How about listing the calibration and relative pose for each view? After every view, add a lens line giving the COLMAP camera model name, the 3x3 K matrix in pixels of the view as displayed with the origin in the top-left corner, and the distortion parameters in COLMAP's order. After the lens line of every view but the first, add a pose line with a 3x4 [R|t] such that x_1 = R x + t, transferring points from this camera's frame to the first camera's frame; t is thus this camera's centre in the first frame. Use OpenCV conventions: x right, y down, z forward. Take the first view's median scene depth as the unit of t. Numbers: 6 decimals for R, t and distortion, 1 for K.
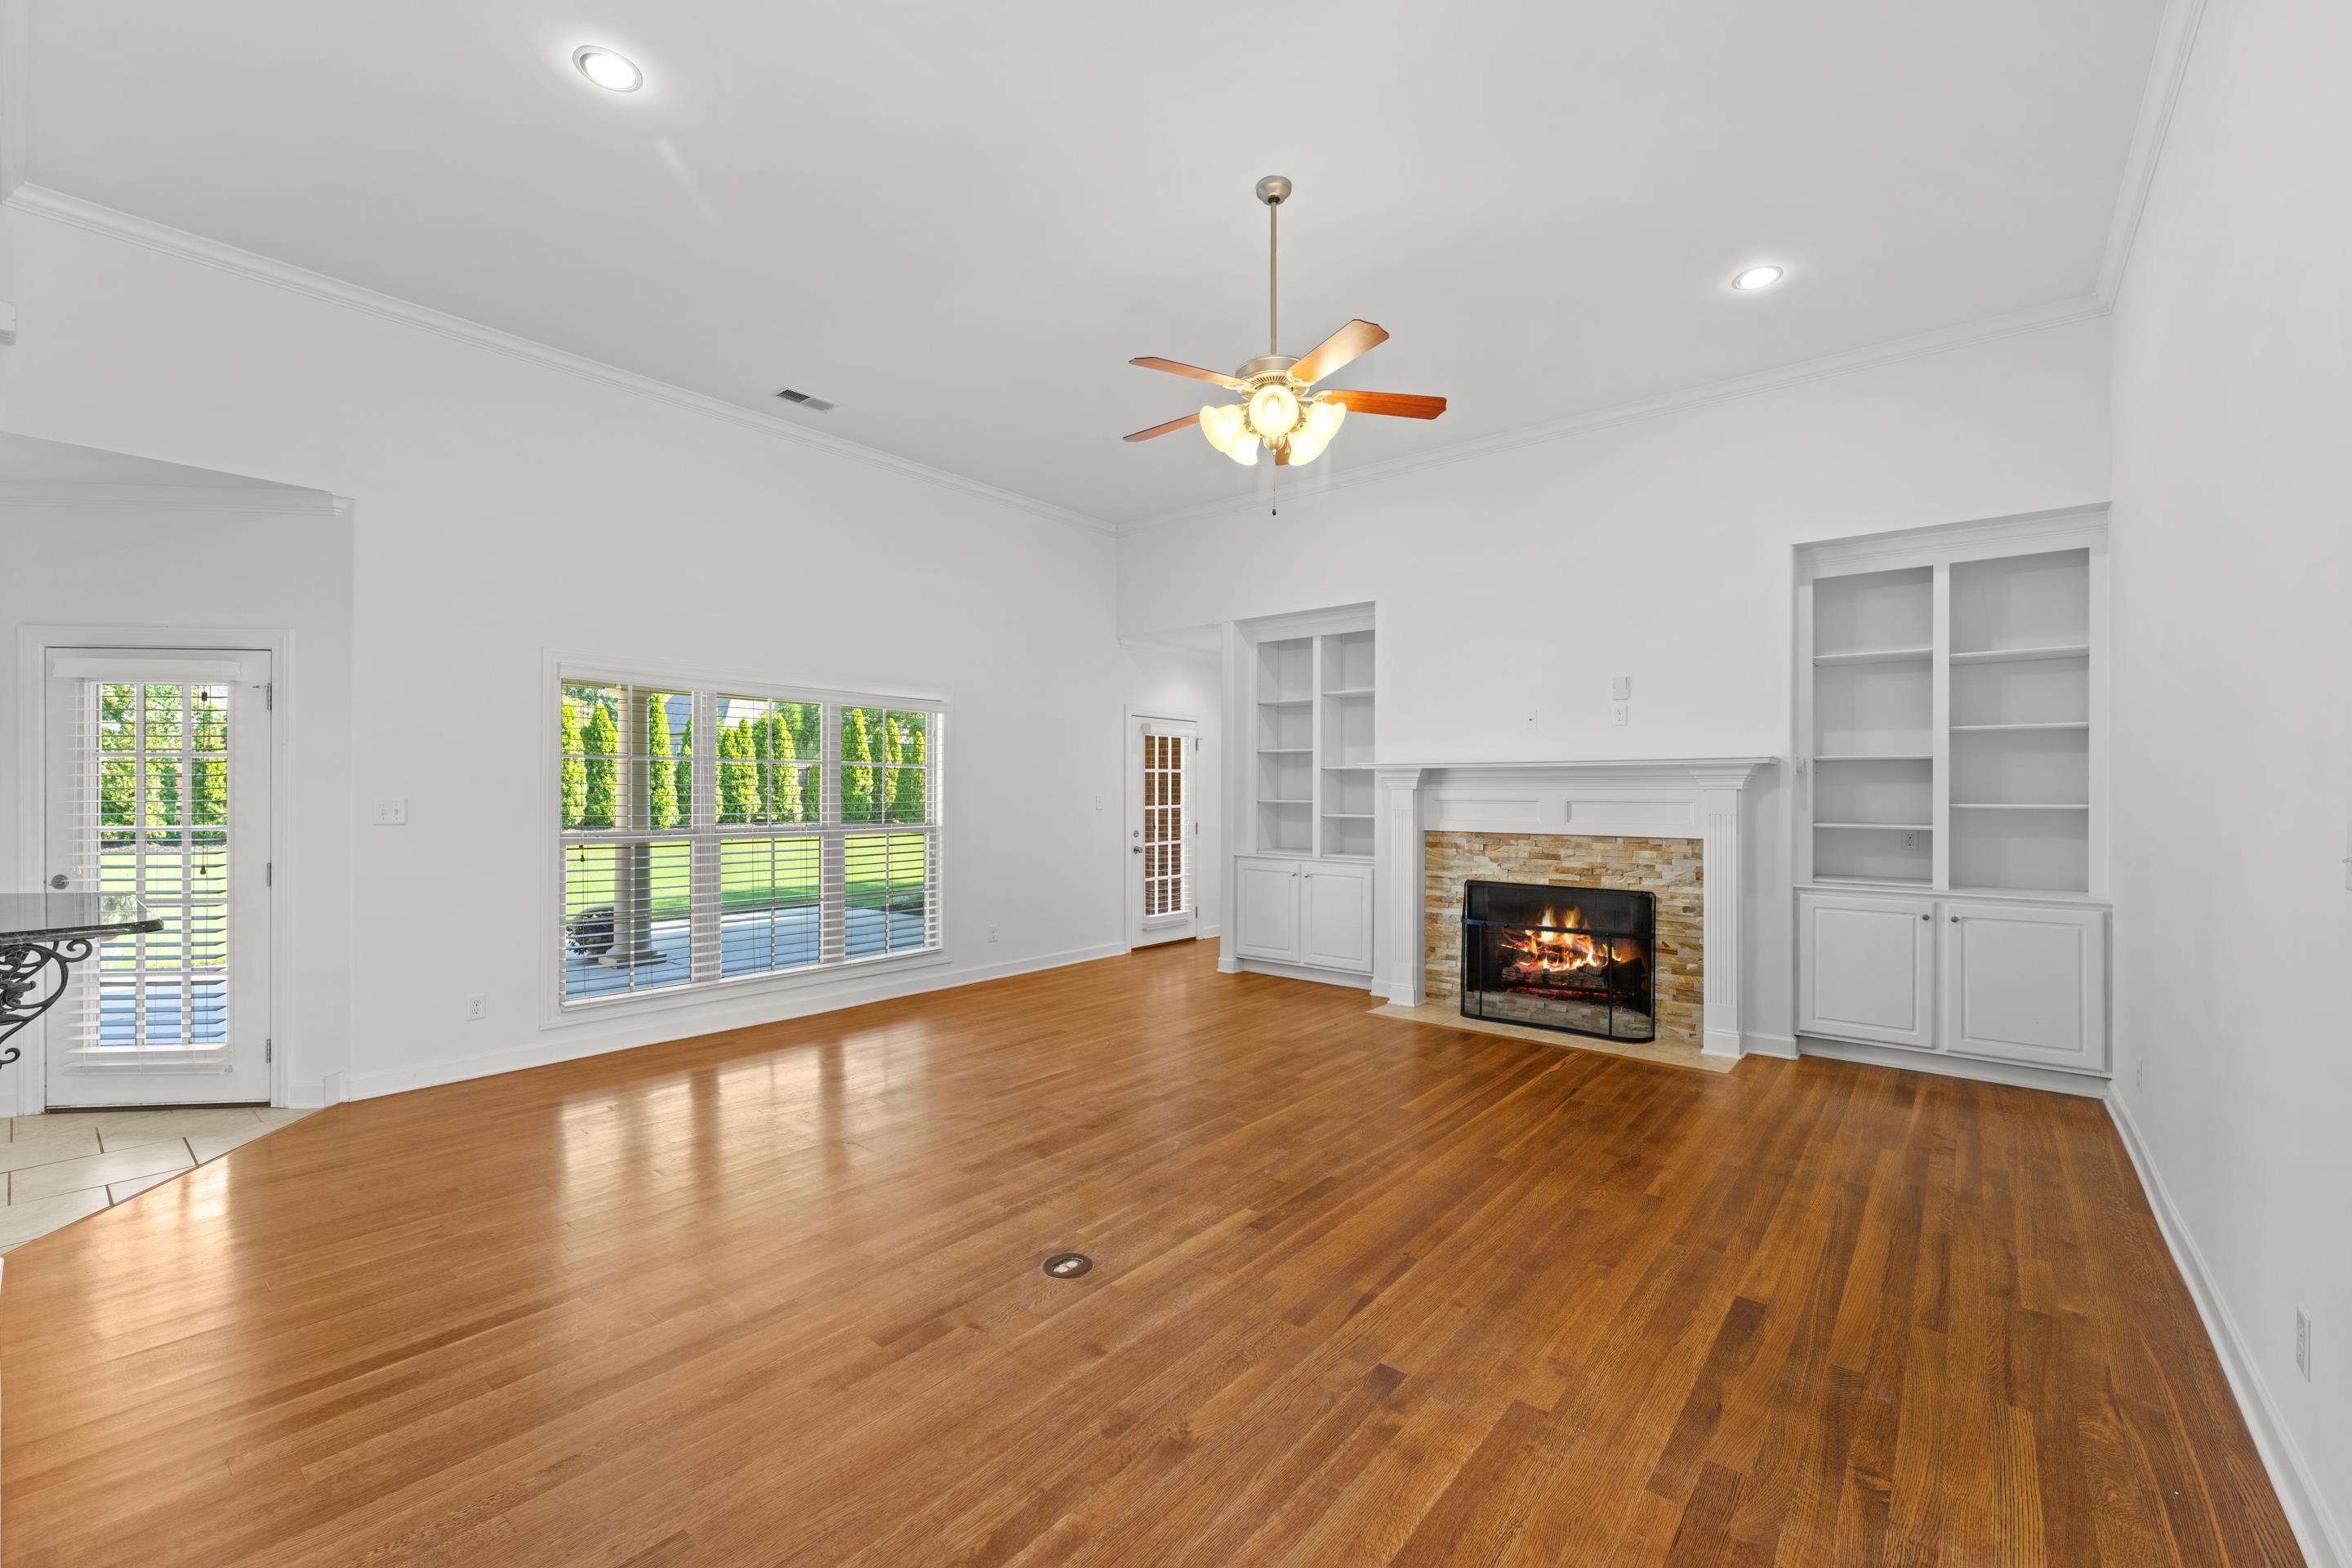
lens RADIAL K [[958.3, 0, 1165.4], [0, 958.3, 783.0], [0, 0, 1]] dist [-0.001274, 0.000111]
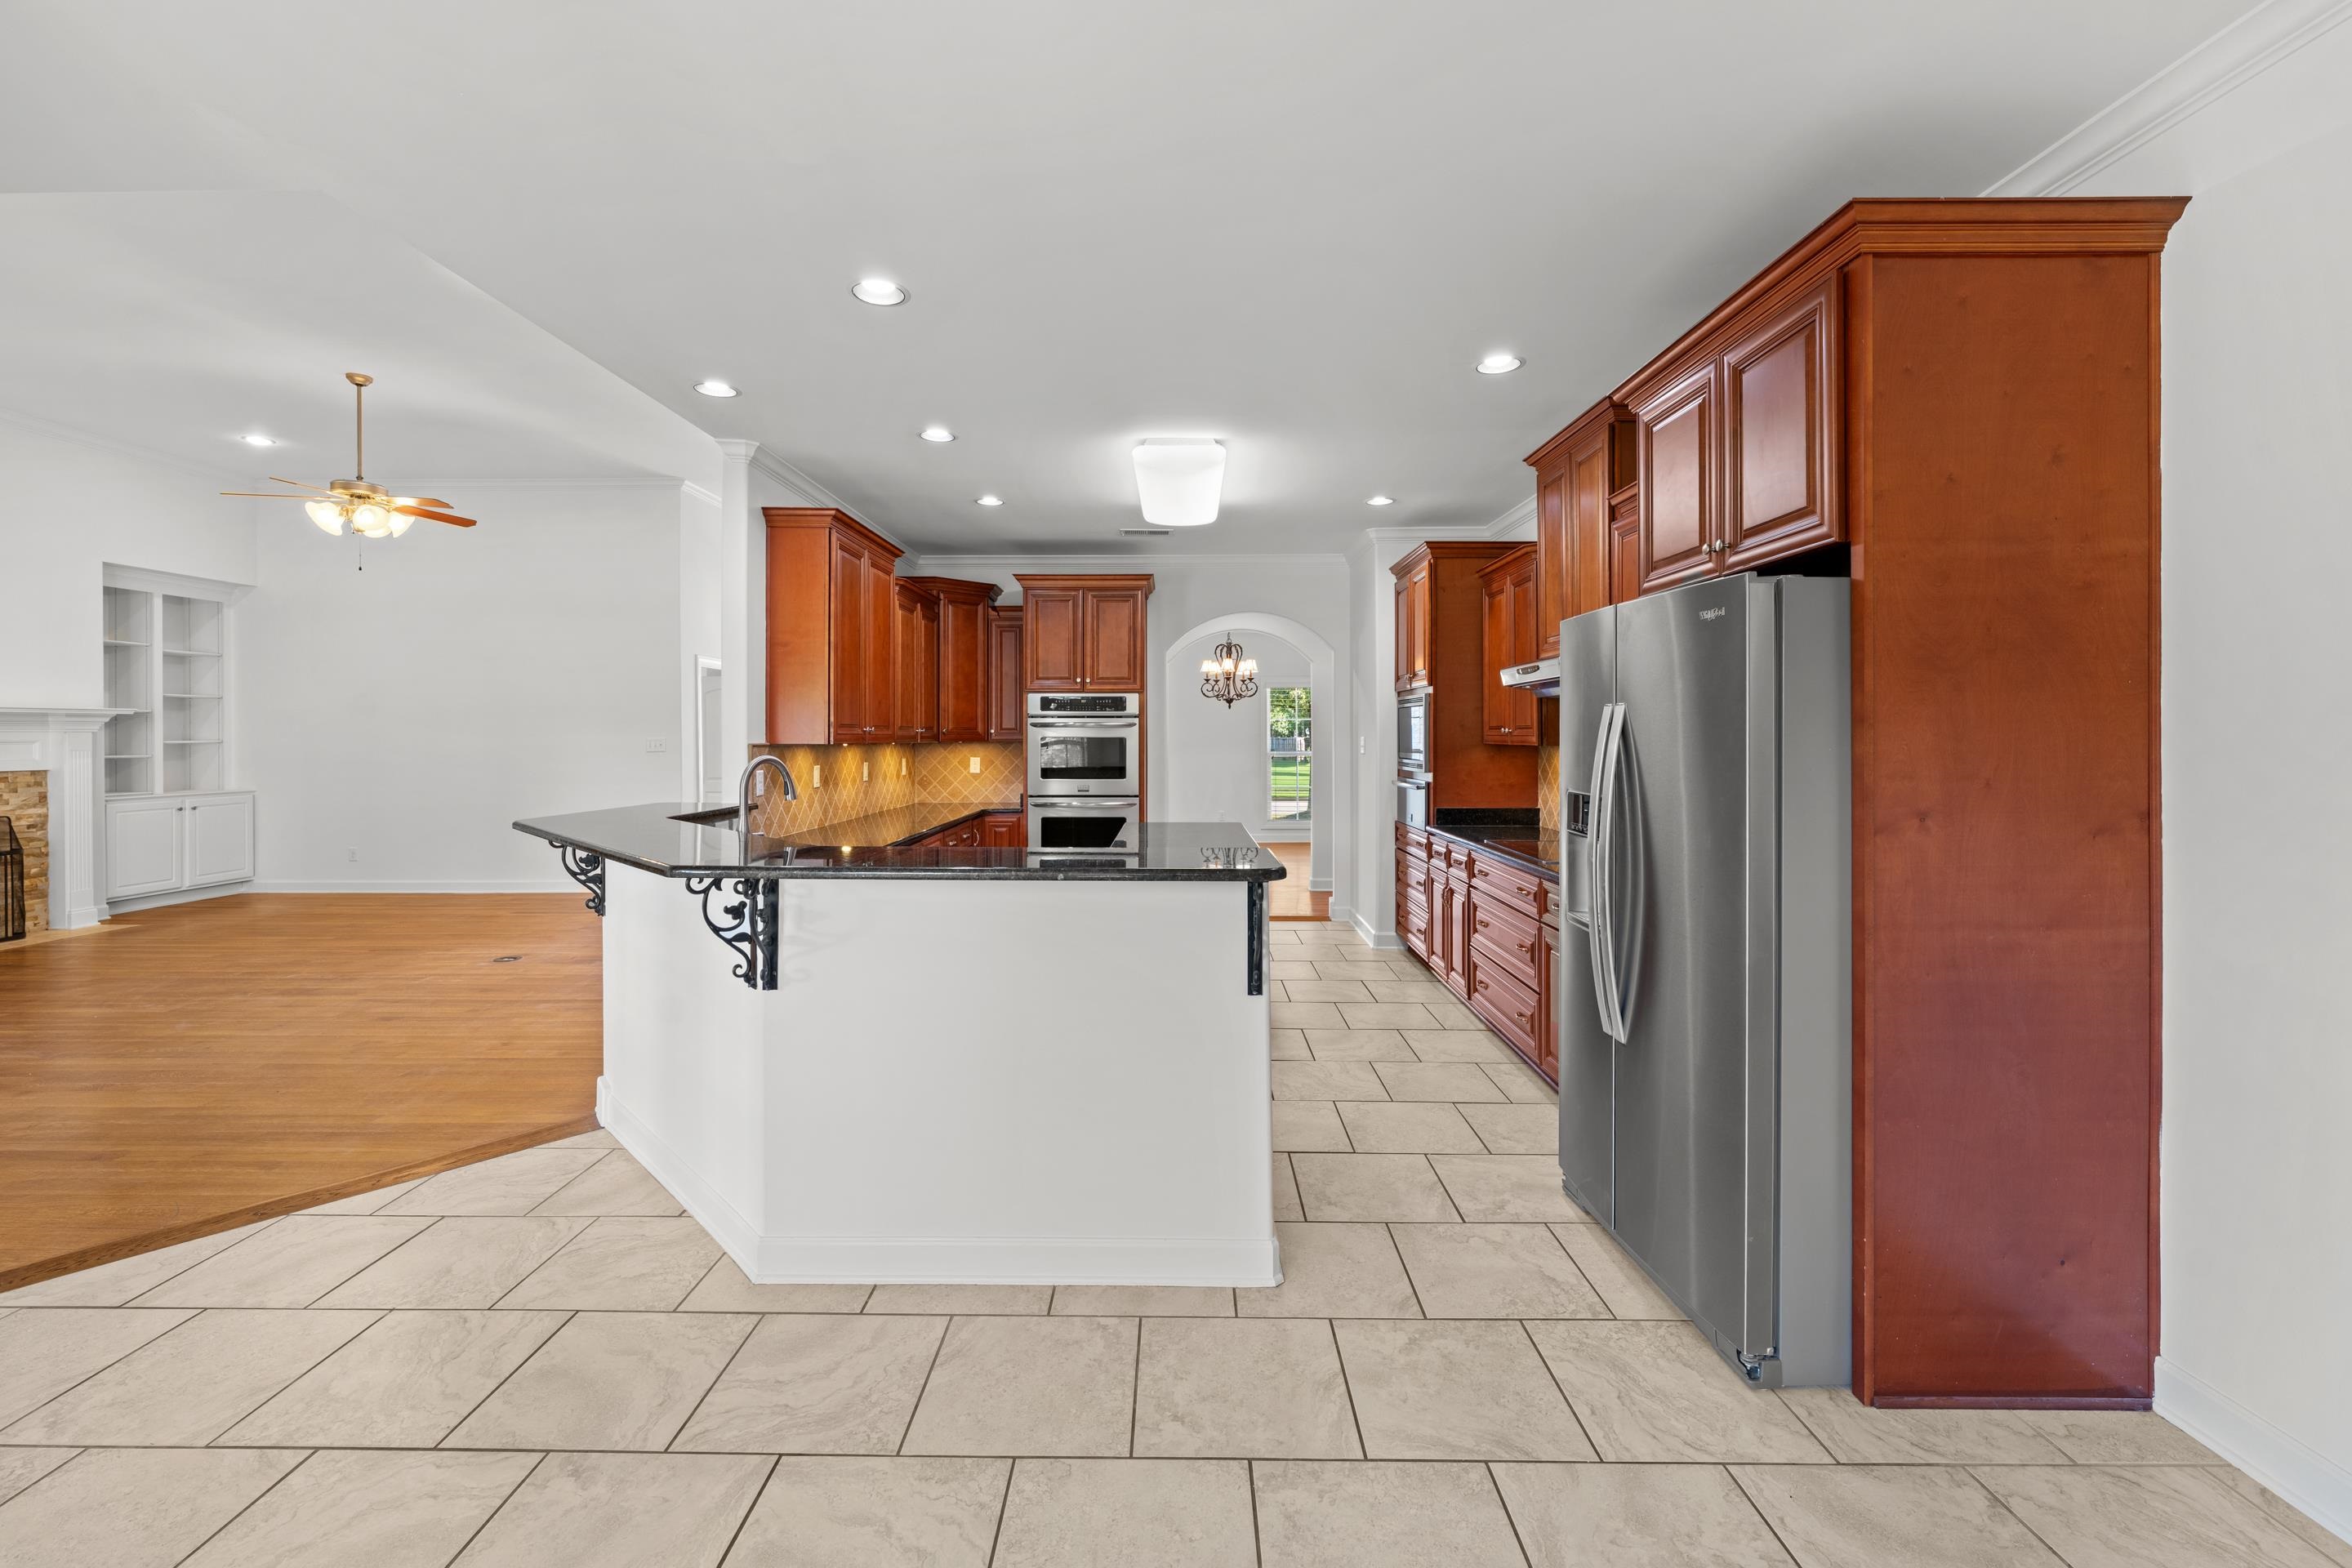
lens RADIAL K [[958.3, 0, 1164.5], [0, 958.3, 728.1], [0, 0, 1]] dist [-0.001274, 0.000111]
pose [[-0.628291, 0.004873, 0.777963, -1.293005], [-0.005043, 0.999934, -0.010336, 0.006707], [-0.777962, -0.010417, -0.628225, 0.586875]]
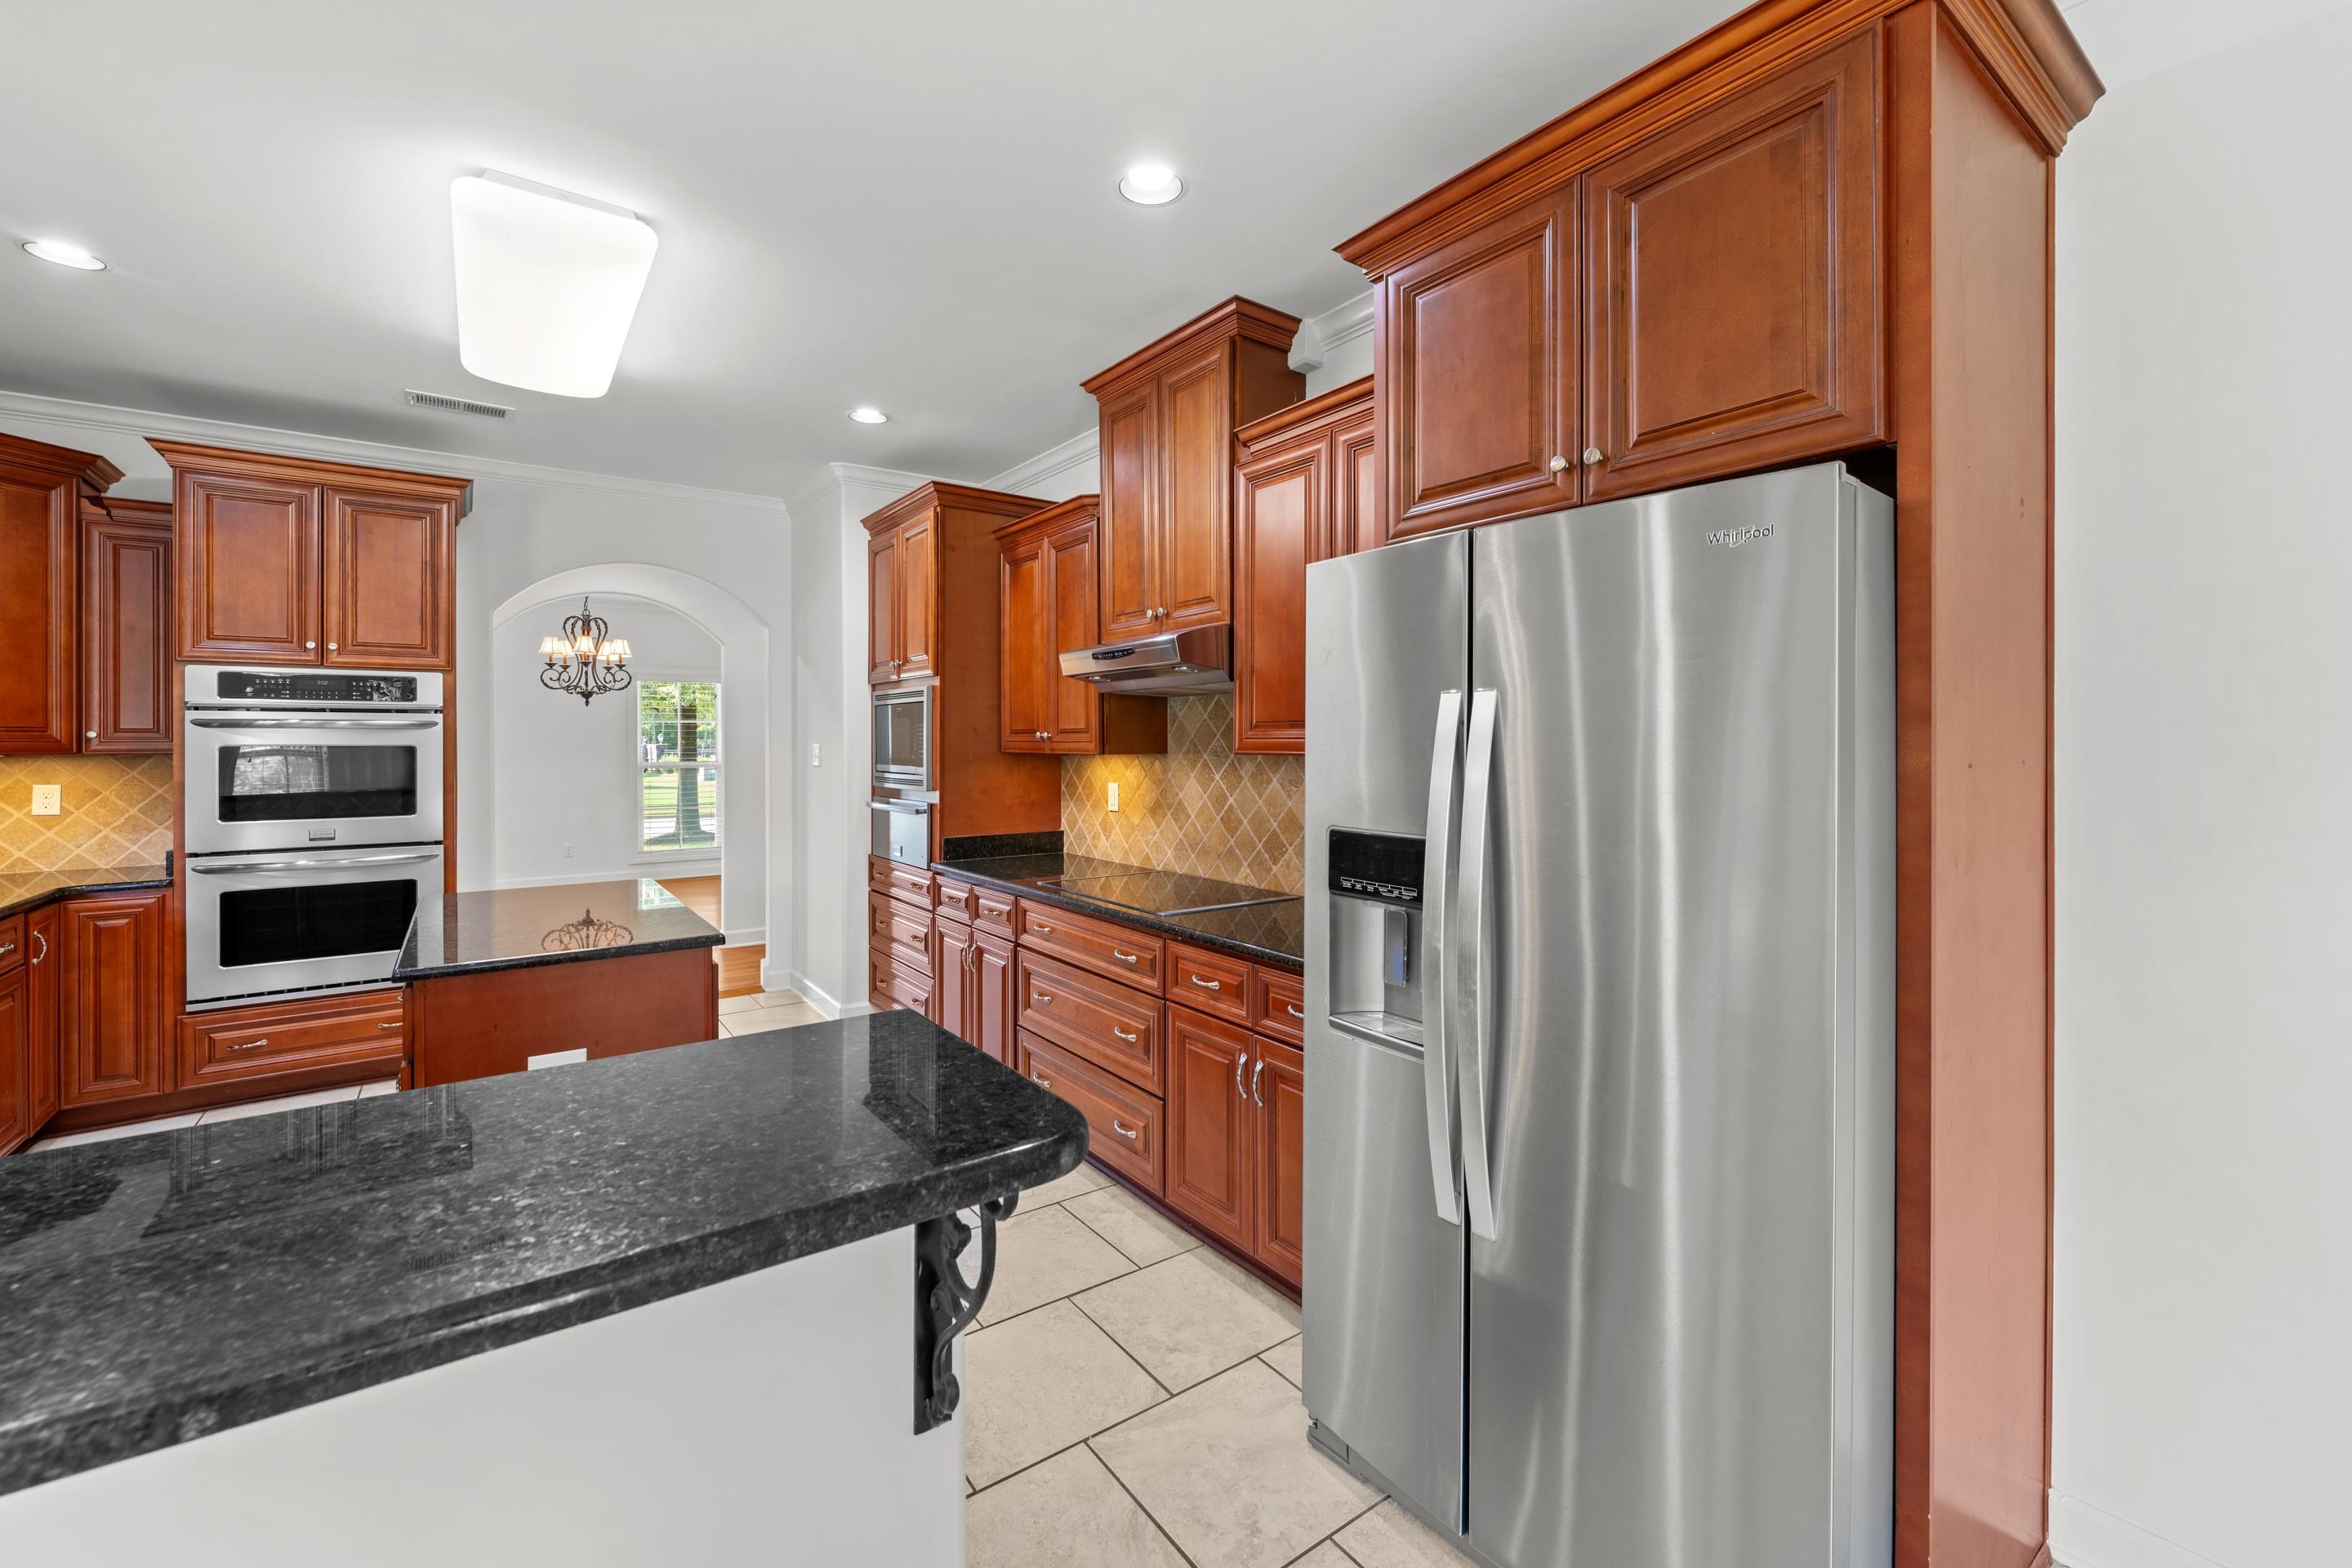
lens RADIAL K [[958.3, 0, 1167.0], [0, 958.3, 739.2], [0, 0, 1]] dist [-0.001274, 0.000111]
pose [[-0.968643, 0.000512, 0.248458, -1.065753], [-0.001356, 0.999972, -0.007347, 0.005936], [-0.248455, -0.007454, -0.968615, 0.434889]]
